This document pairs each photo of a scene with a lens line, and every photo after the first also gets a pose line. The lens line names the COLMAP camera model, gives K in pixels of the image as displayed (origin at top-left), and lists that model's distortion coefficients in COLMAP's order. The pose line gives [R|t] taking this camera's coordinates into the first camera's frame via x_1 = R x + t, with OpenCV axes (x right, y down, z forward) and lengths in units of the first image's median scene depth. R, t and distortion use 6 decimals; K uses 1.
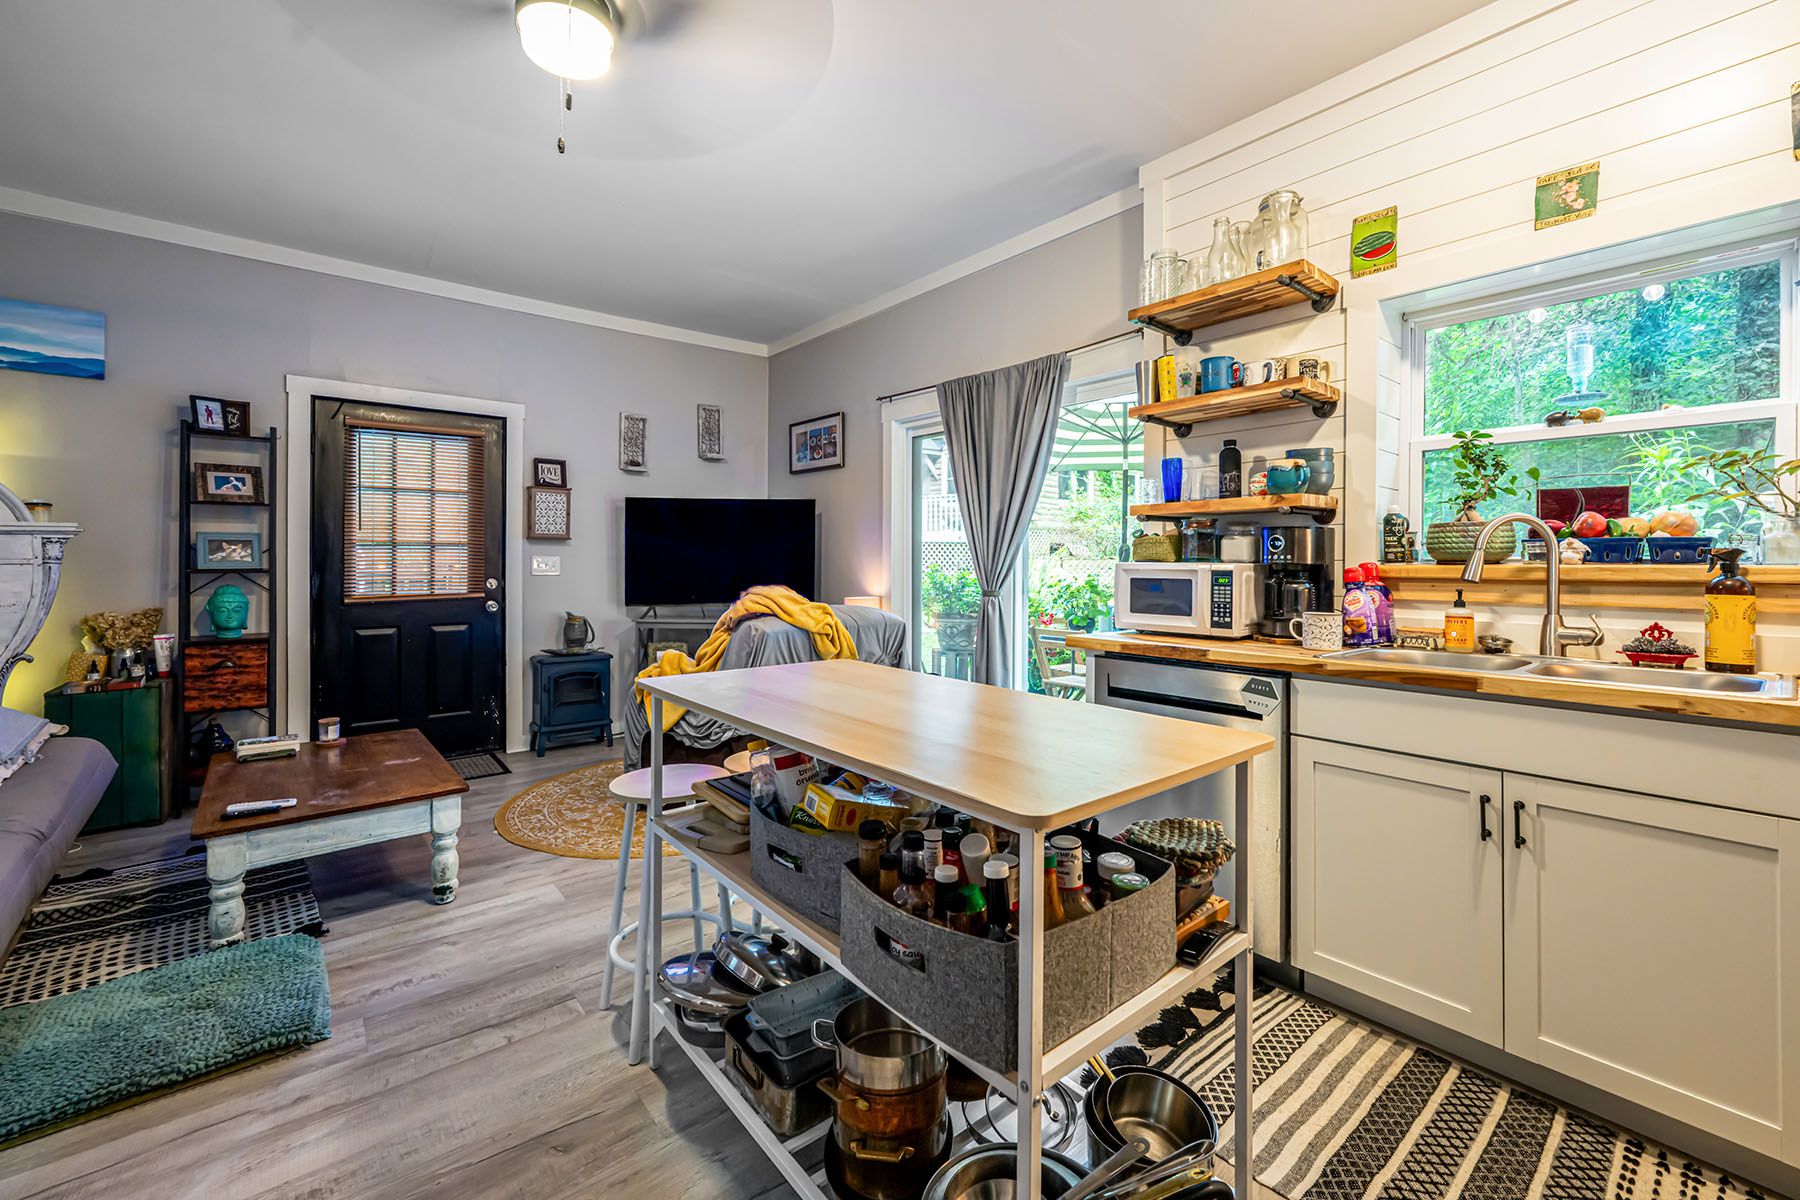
lens RADIAL K [[736.4, 0, 903.4], [0, 736.4, 564.2], [0, 0, 1]] dist [0.000597, 0.000019]
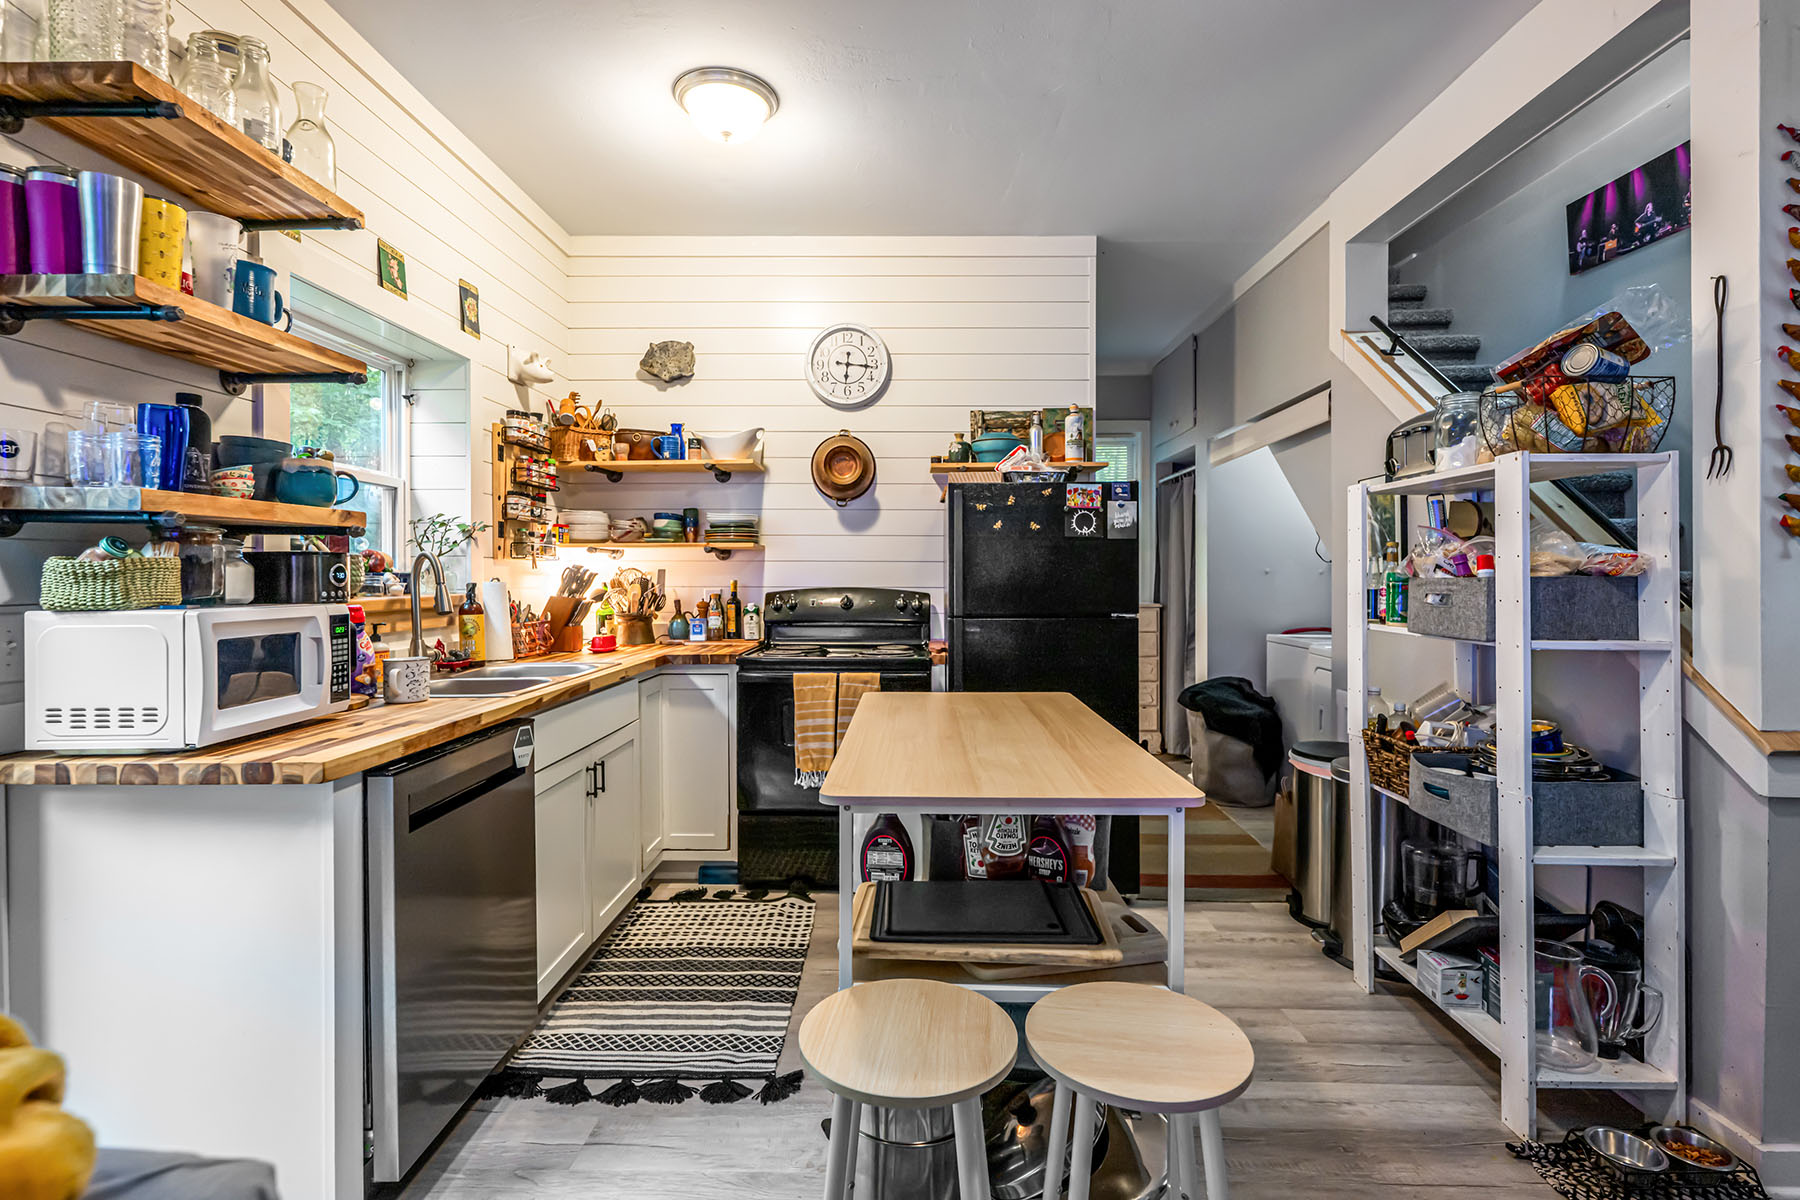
lens RADIAL K [[866.9, 0, 904.1], [0, 866.9, 580.2], [0, 0, 1]] dist [0.000074, -0.000047]
pose [[-0.764252, -0.006768, 0.644882, -0.451135], [-0.001570, 0.999961, 0.008635, -0.029367], [-0.644916, 0.005587, -0.764233, 1.213306]]
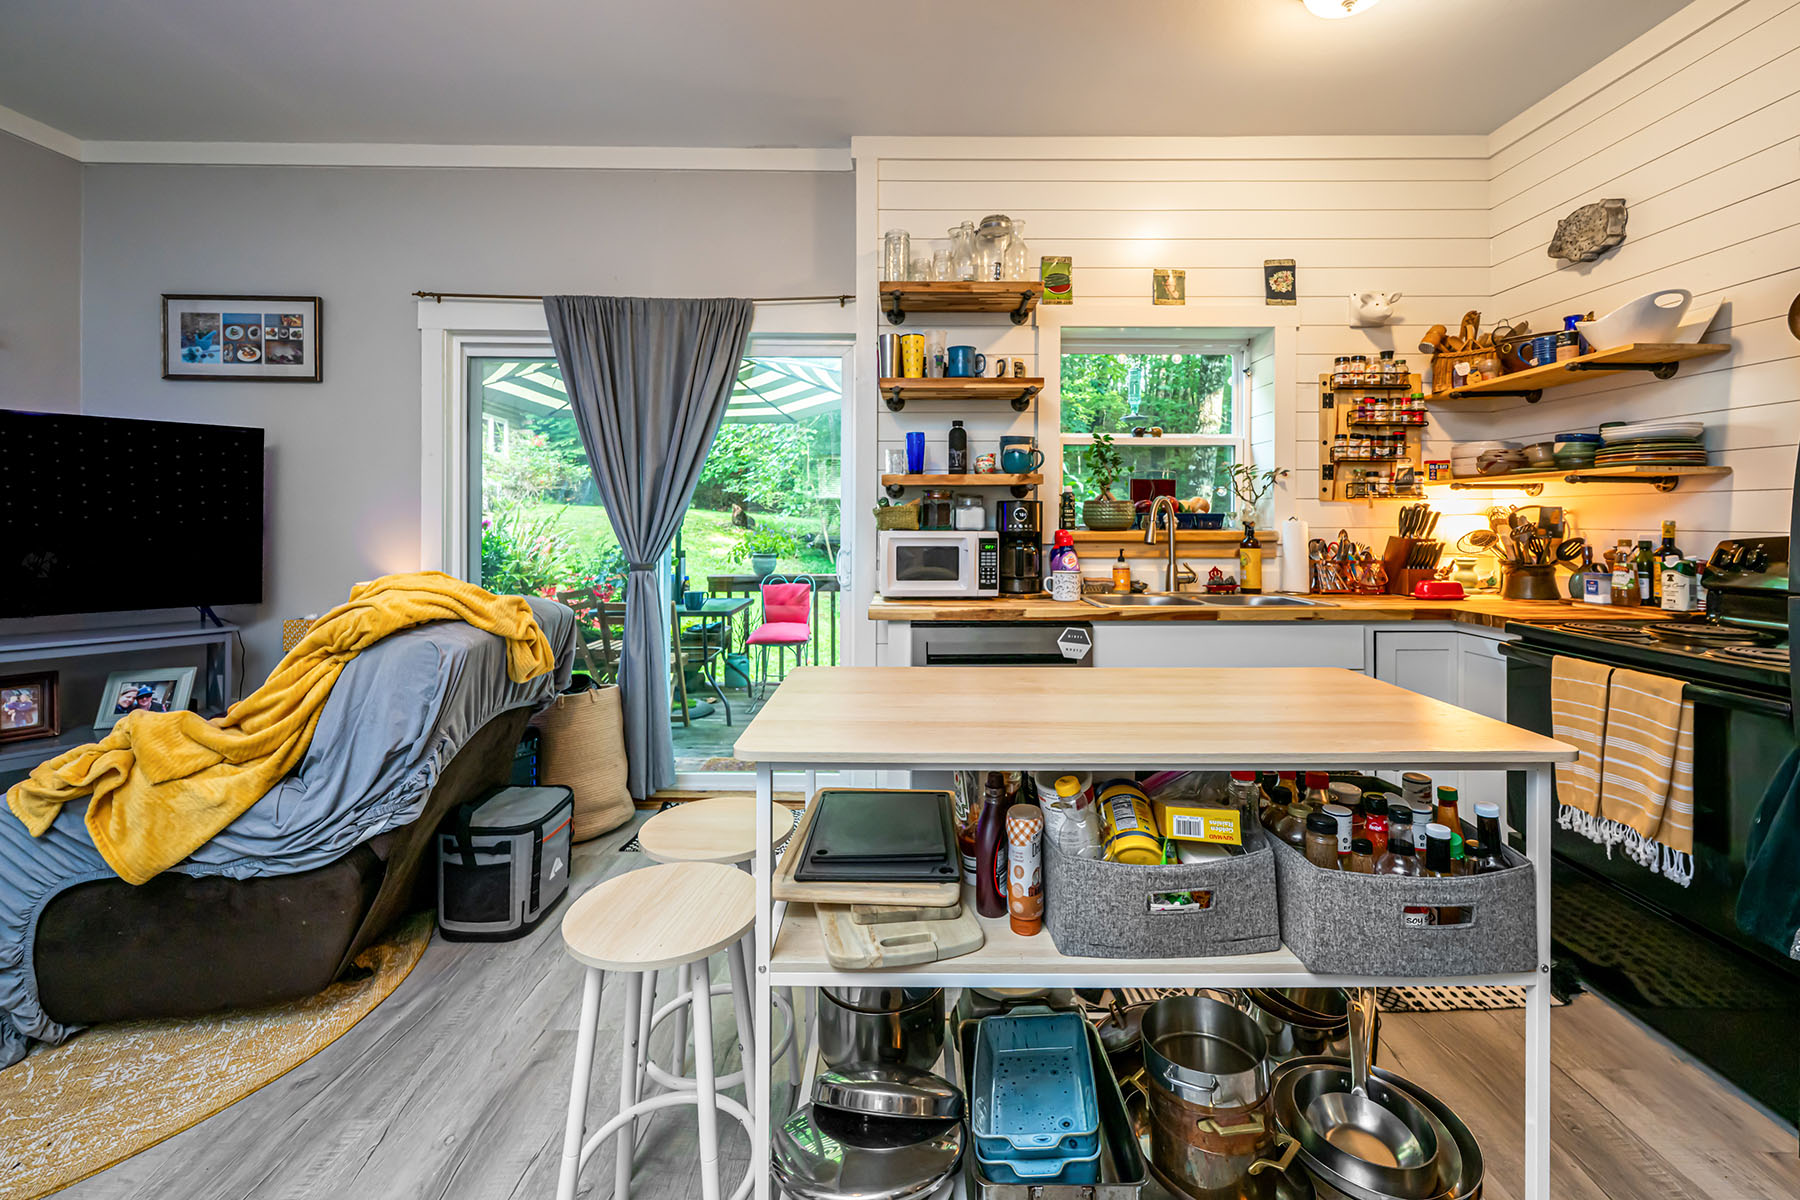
lens RADIAL K [[753.7, 0, 908.3], [0, 753.7, 520.8], [0, 0, 1]] dist [0.000739, 0.000044]
pose [[0.637283, -0.004369, 0.770618, -0.511328], [0.002575, 0.999990, 0.003539, -0.021394], [-0.770626, -0.000271, 0.637288, 0.341703]]
